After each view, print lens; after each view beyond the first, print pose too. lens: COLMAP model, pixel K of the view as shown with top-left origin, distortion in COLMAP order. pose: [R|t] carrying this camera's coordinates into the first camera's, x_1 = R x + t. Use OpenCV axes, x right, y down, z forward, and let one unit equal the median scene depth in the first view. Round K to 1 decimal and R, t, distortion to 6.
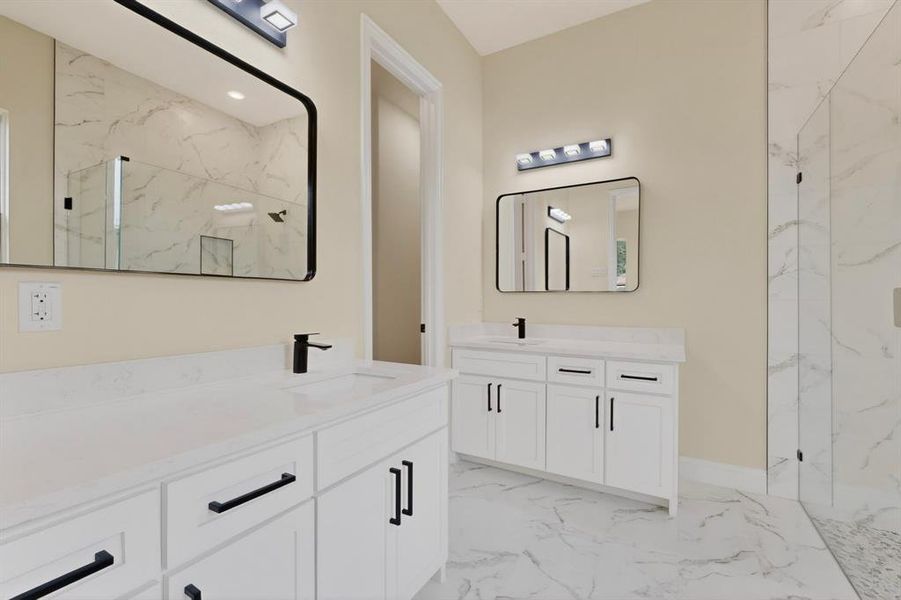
lens RADIAL K [[398.1, 0, 450.2], [0, 398.1, 299.6], [0, 0, 1]] dist [0.005903, 0.001444]
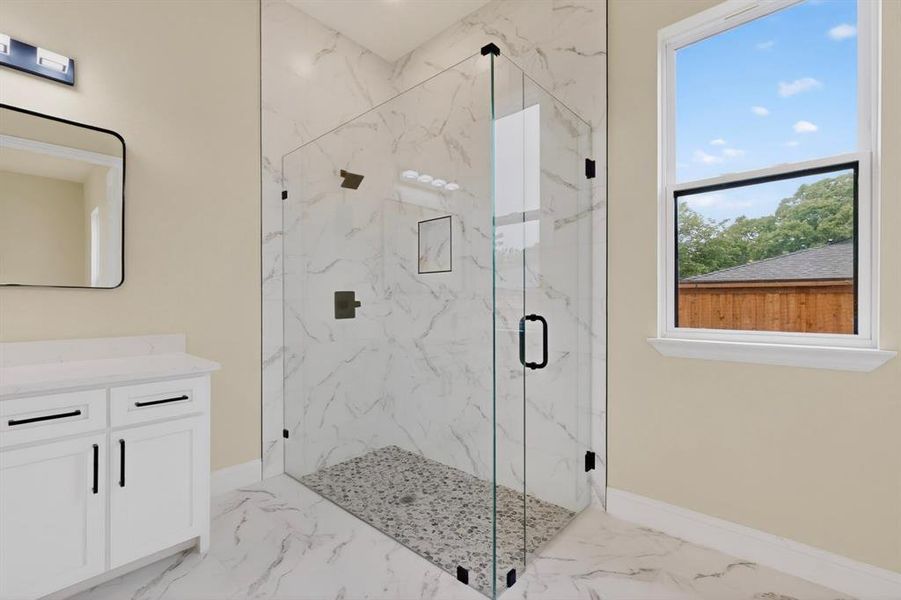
lens RADIAL K [[398.1, 0, 449.5], [0, 398.1, 300.6], [0, 0, 1]] dist [0.005903, 0.001444]
pose [[0.210462, -0.000368, 0.977602, -0.156897], [-0.002273, 0.999997, 0.000865, 0.000521], [-0.977599, -0.002404, 0.210461, 0.284218]]
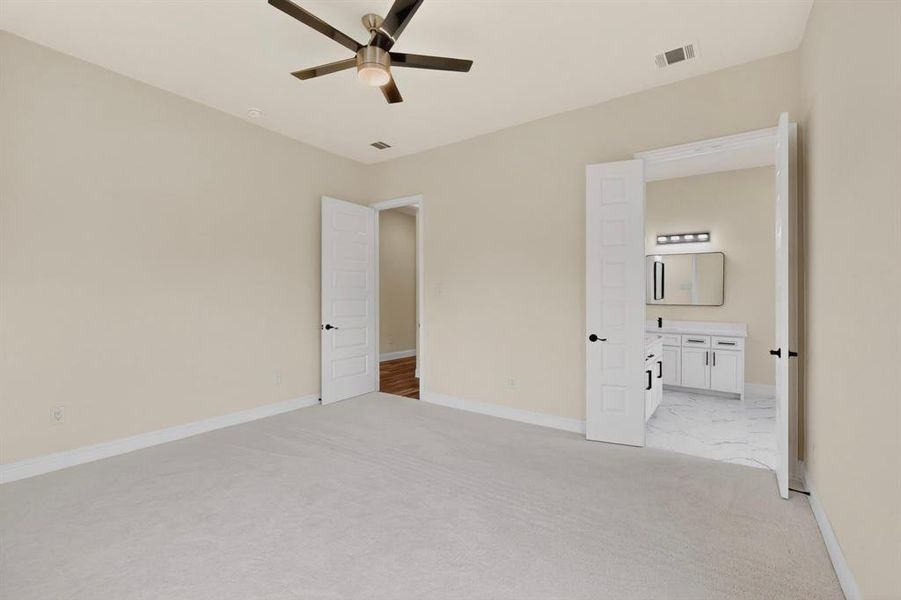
lens RADIAL K [[398.1, 0, 448.4], [0, 398.1, 293.9], [0, 0, 1]] dist [0.005903, 0.001444]
pose [[0.994446, 0.007854, -0.104951, -0.899749], [-0.009123, 0.999891, -0.011613, -0.056424], [0.104848, 0.012505, 0.994410, -1.498822]]
